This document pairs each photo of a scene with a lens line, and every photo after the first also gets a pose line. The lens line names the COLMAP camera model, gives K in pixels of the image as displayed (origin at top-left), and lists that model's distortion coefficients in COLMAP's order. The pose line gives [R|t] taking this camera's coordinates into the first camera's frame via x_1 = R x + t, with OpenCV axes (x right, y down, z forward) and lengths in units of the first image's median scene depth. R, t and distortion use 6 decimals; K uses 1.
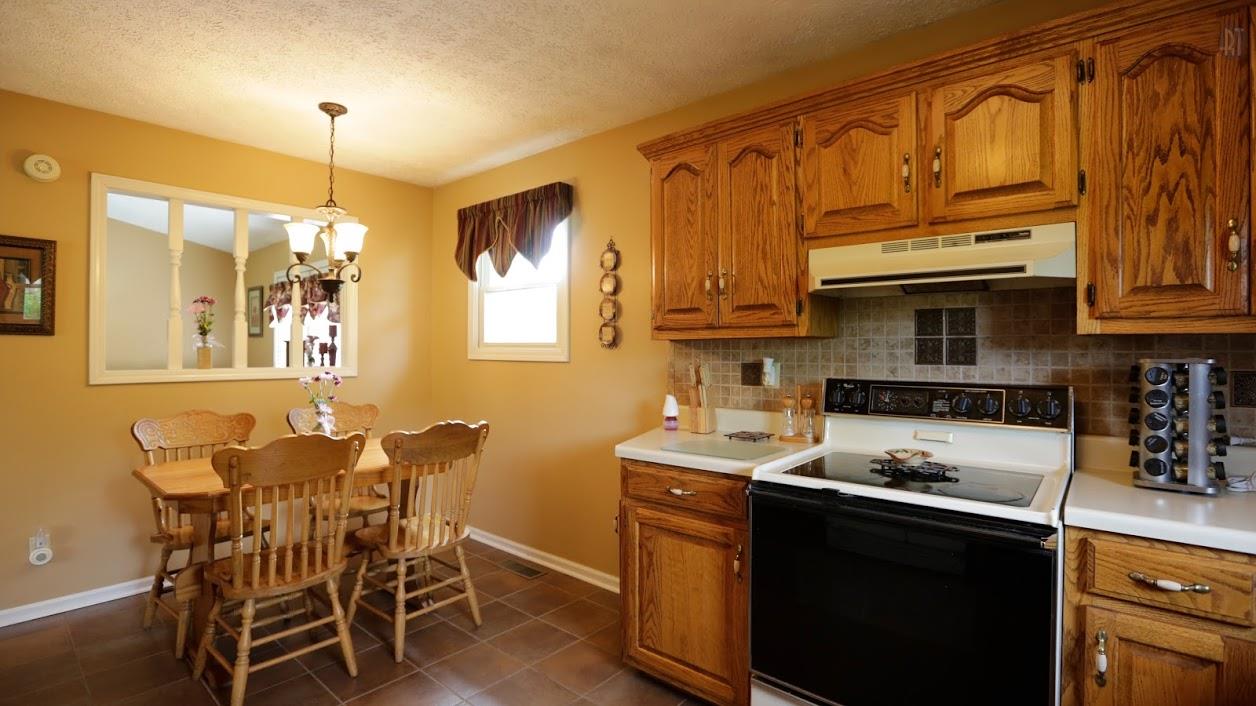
lens RADIAL K [[574.7, 0, 621.9], [0, 574.7, 350.4], [0, 0, 1]] dist [-0.061104, 0.023519]
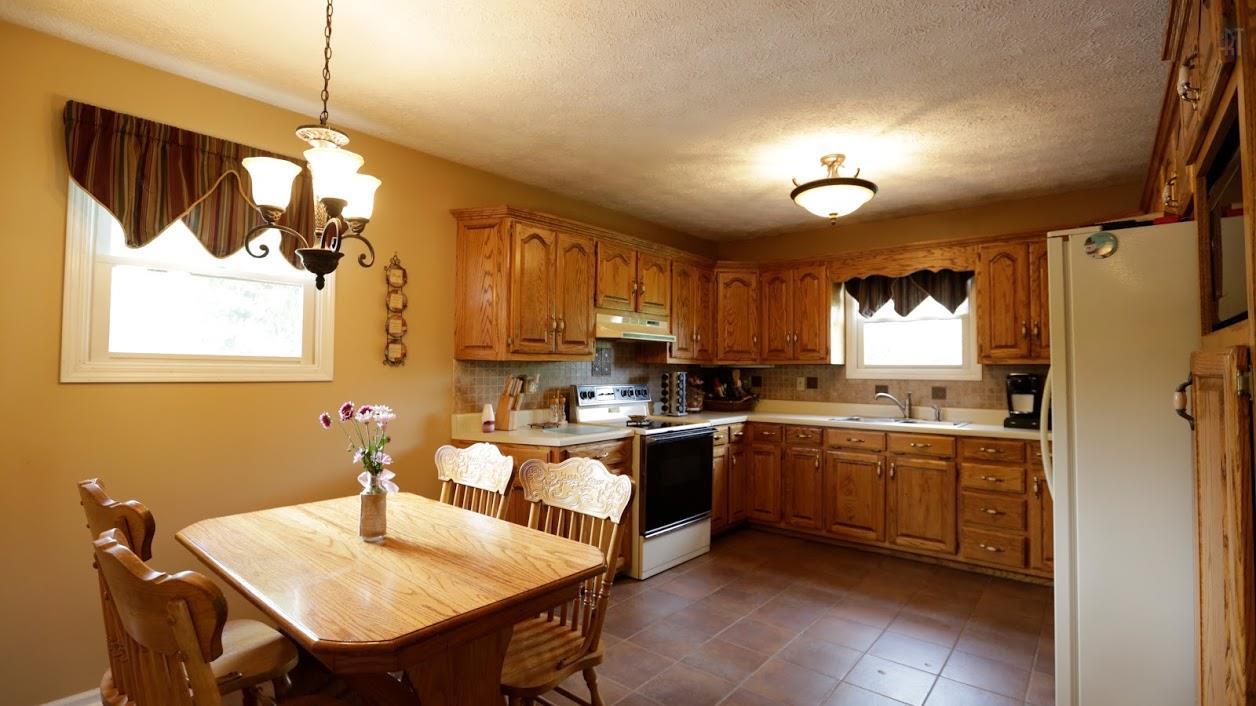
lens RADIAL K [[574.7, 0, 621.9], [0, 574.7, 350.4], [0, 0, 1]] dist [-0.061104, 0.023519]
pose [[0.004591, 0.033555, 0.999426, -1.197800], [-0.005424, 0.999423, -0.033530, 0.001068], [-0.999975, -0.005267, 0.004771, 0.729433]]
